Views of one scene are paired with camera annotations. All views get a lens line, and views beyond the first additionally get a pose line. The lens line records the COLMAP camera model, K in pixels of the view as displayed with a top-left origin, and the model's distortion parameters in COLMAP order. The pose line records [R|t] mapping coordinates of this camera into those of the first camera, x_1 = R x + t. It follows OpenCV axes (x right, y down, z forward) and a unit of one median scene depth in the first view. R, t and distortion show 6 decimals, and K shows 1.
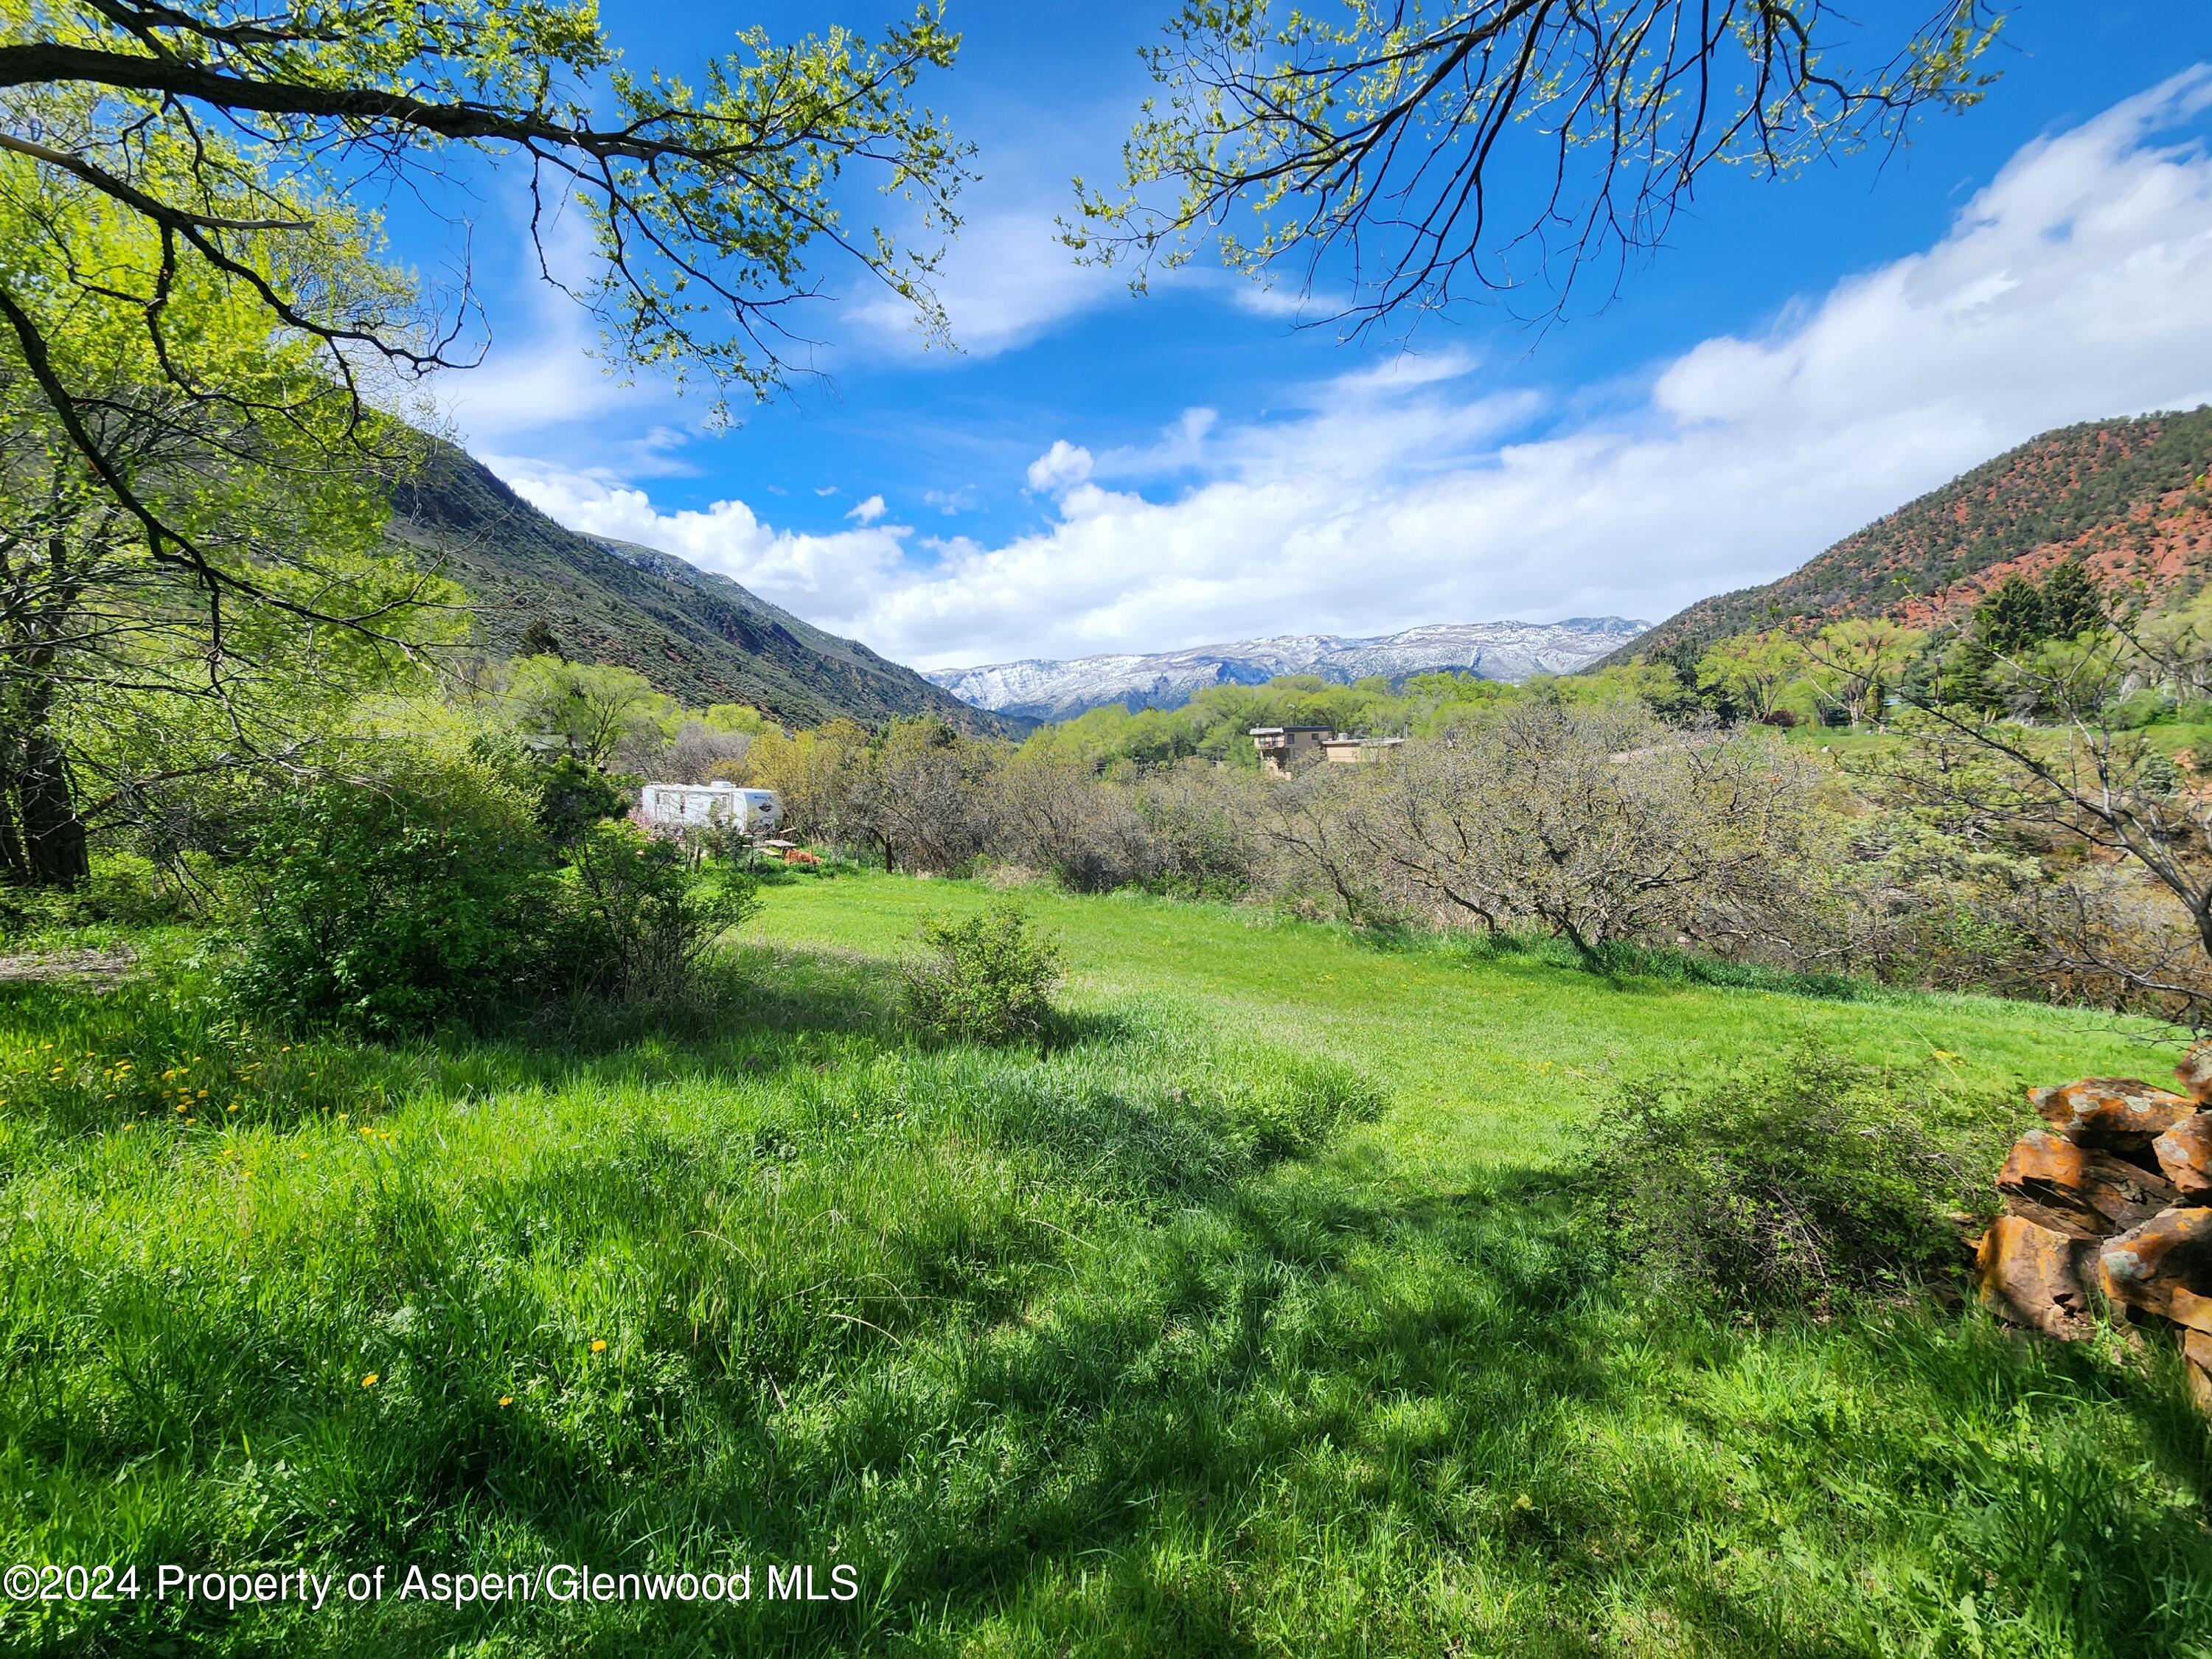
lens RADIAL K [[903.6, 0, 1111.1], [0, 903.6, 830.4], [0, 0, 1]] dist [0.005730, -0.002041]
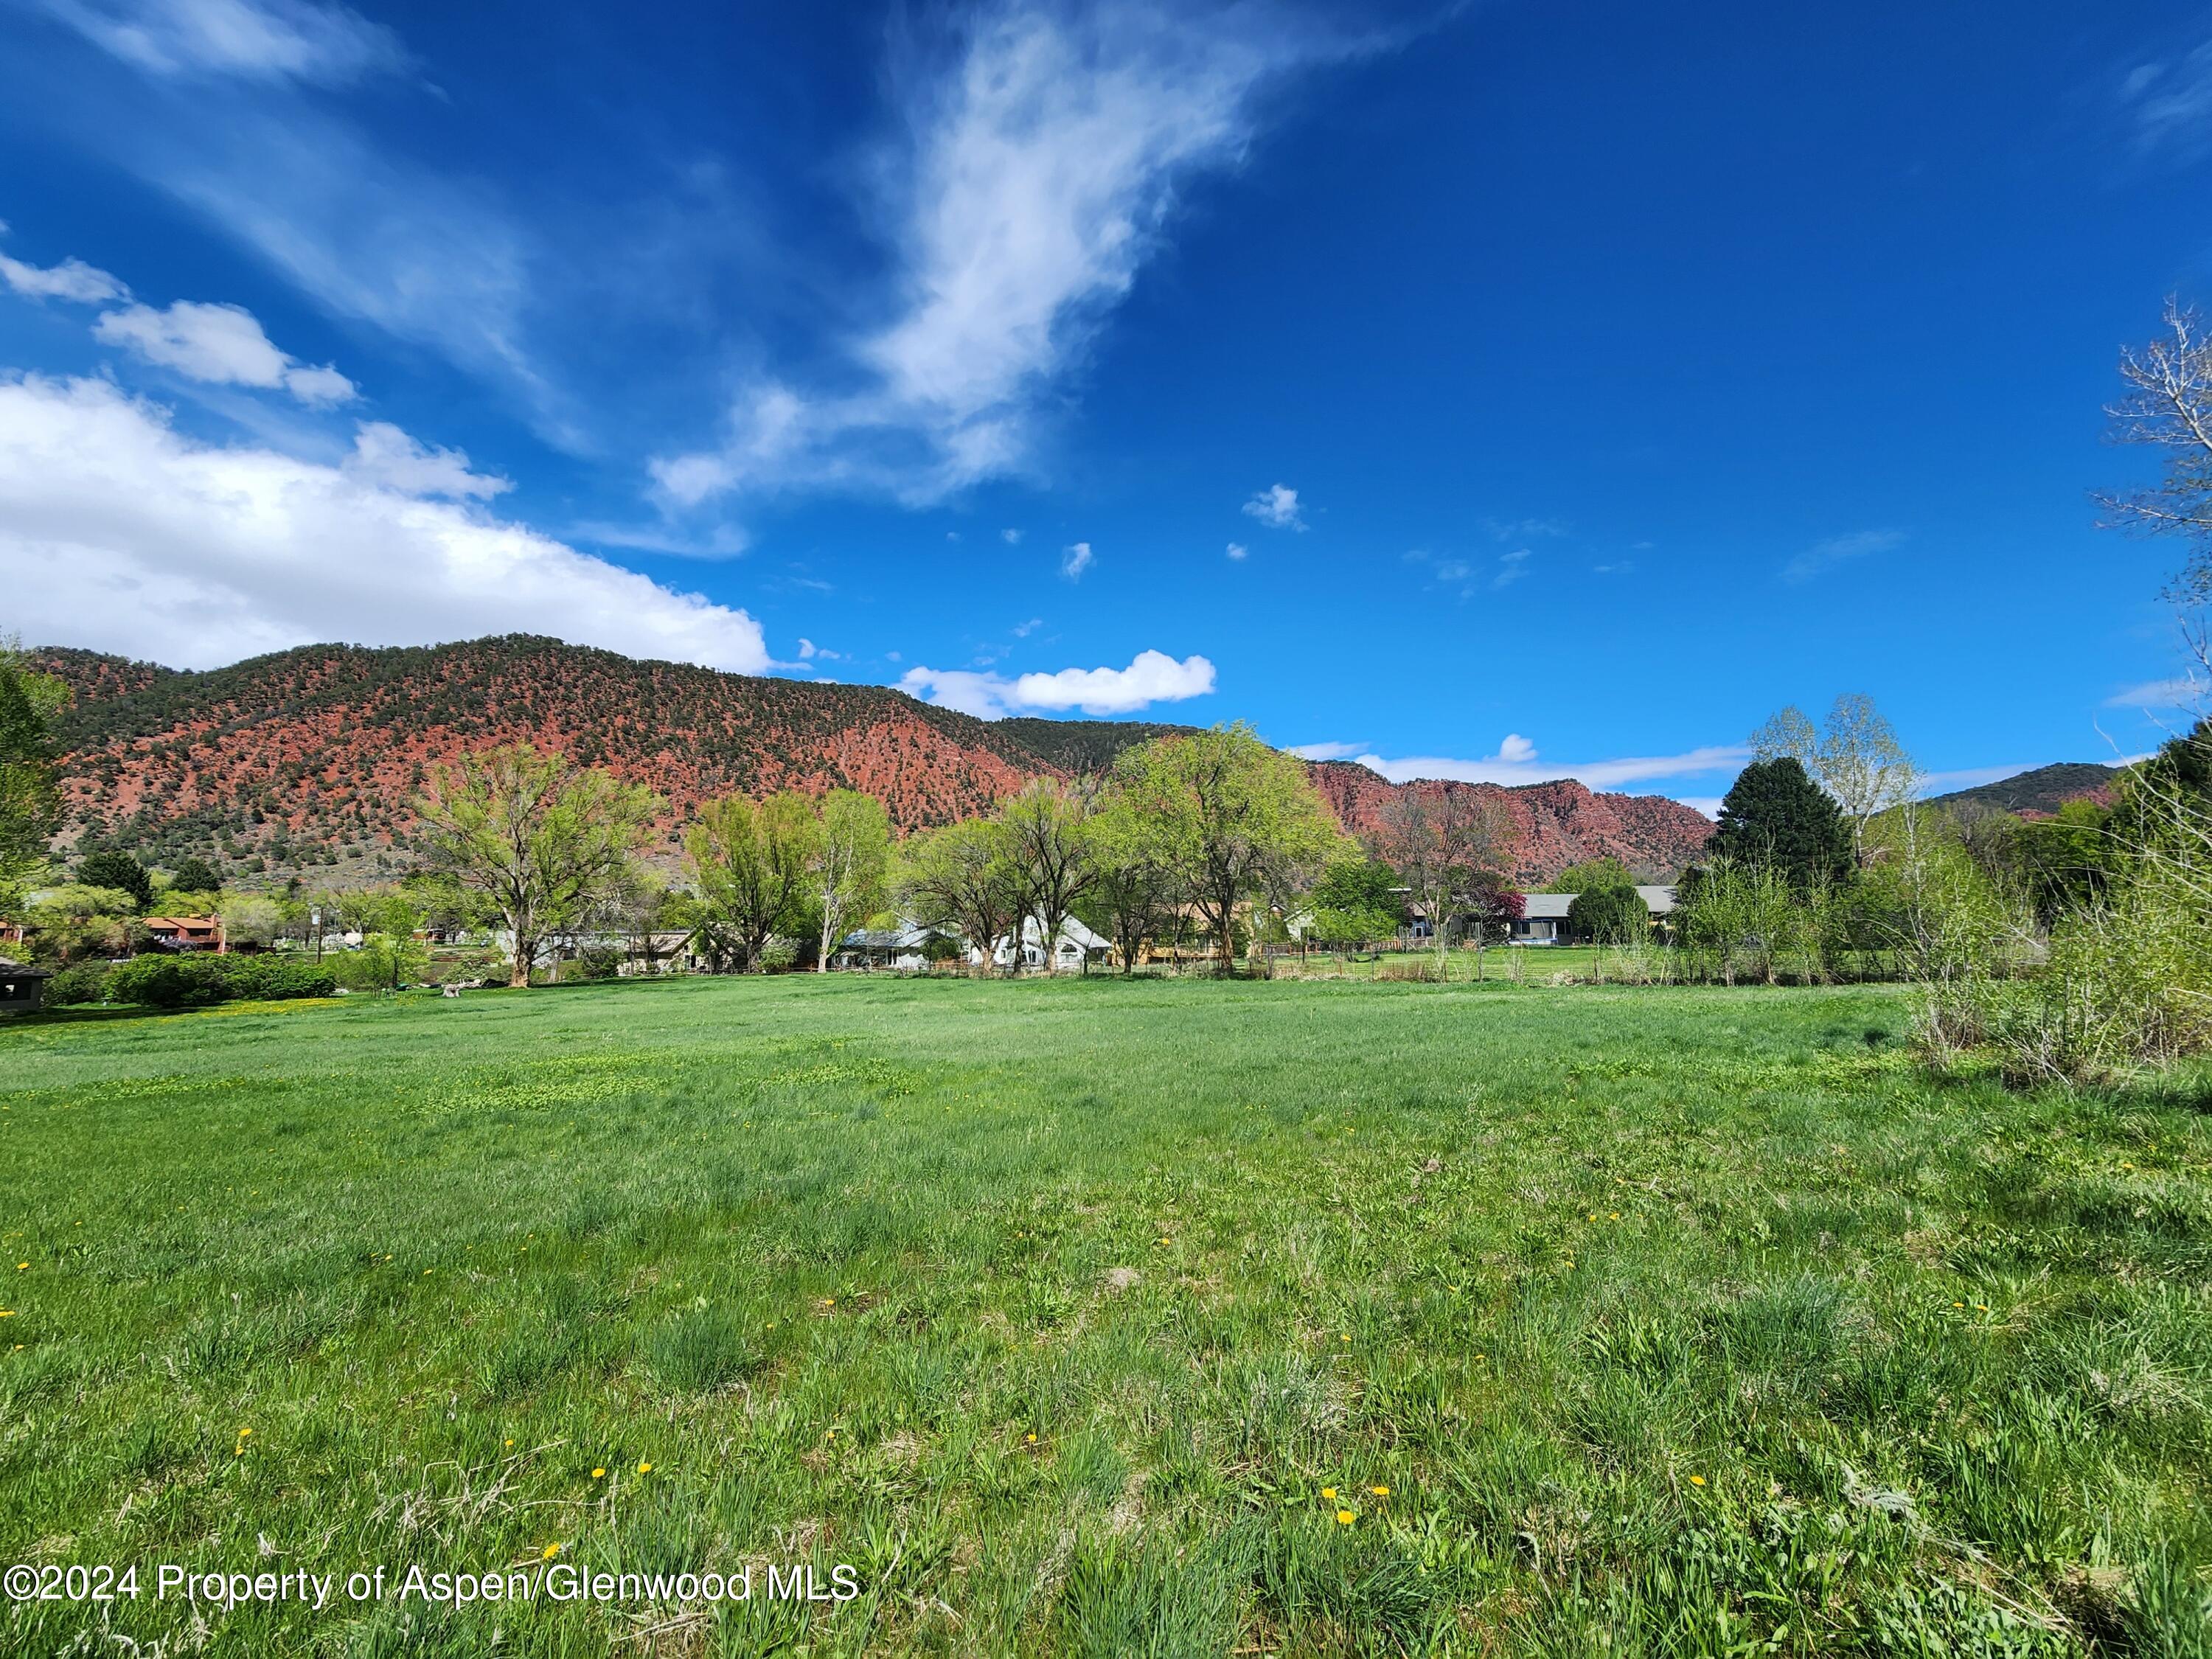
lens RADIAL K [[903.6, 0, 1109.8], [0, 903.6, 808.5], [0, 0, 1]] dist [0.005730, -0.002041]
pose [[-0.067775, 0.151422, 0.986143, -0.061348], [0.087088, 0.985541, -0.145344, 0.003642], [-0.993892, 0.076031, -0.079982, -0.122751]]
